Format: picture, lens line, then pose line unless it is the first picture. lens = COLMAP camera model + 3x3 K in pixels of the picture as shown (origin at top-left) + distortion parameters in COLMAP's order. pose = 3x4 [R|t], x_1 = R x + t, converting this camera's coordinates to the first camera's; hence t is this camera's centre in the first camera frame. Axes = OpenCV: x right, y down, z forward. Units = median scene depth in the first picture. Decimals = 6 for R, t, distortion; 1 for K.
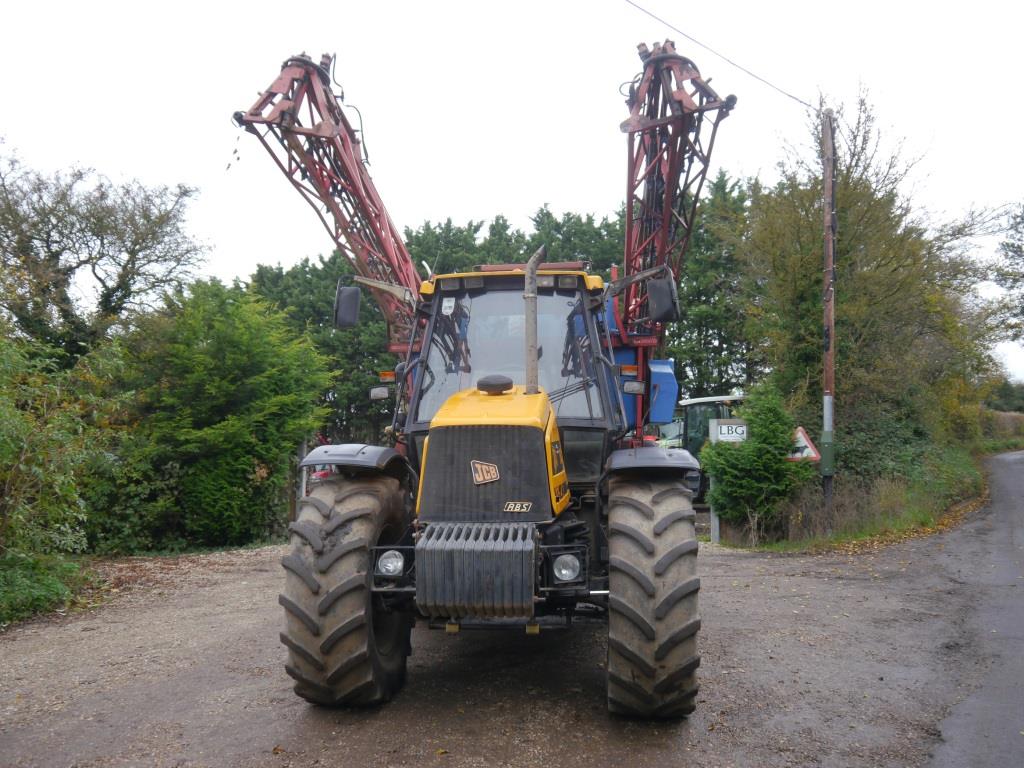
lens RADIAL K [[847.3, 0, 509.9], [0, 847.3, 382.4], [0, 0, 1]] dist [-0.048011, 0.009741]
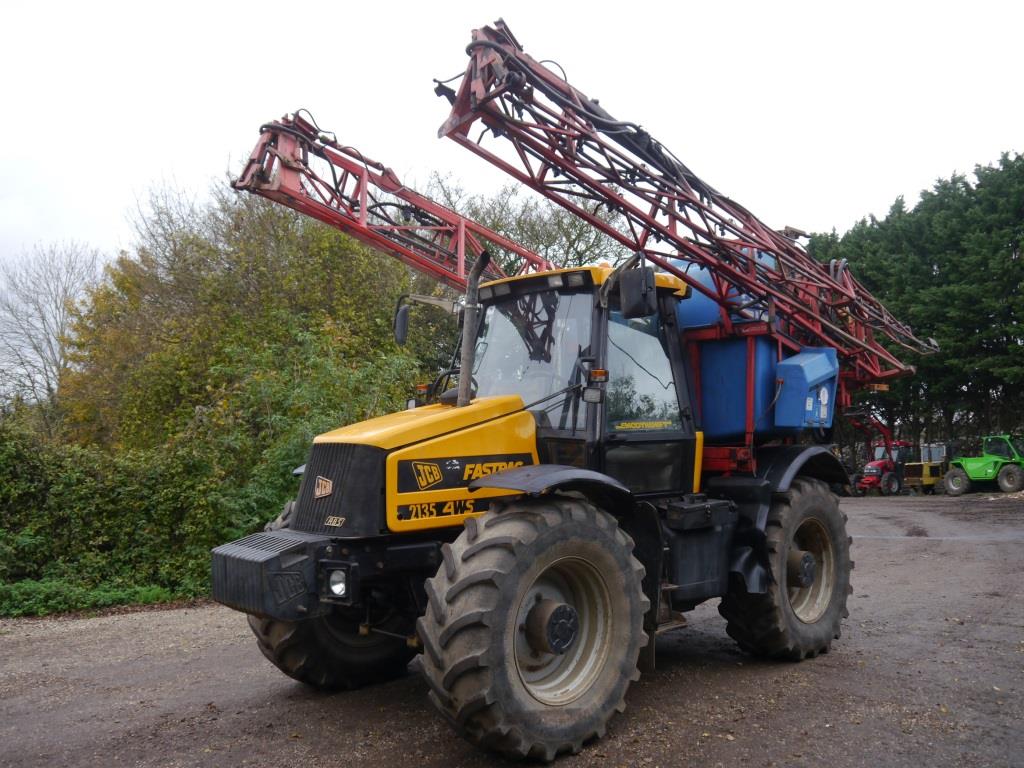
lens RADIAL K [[918.6, 0, 516.0], [0, 918.6, 379.3], [0, 0, 1]] dist [-0.035563, -0.018083]
pose [[0.772695, -0.033187, -0.633909, 0.886036], [0.047535, 0.998854, 0.005650, -0.025766], [0.632995, -0.034498, 0.773387, 0.250966]]
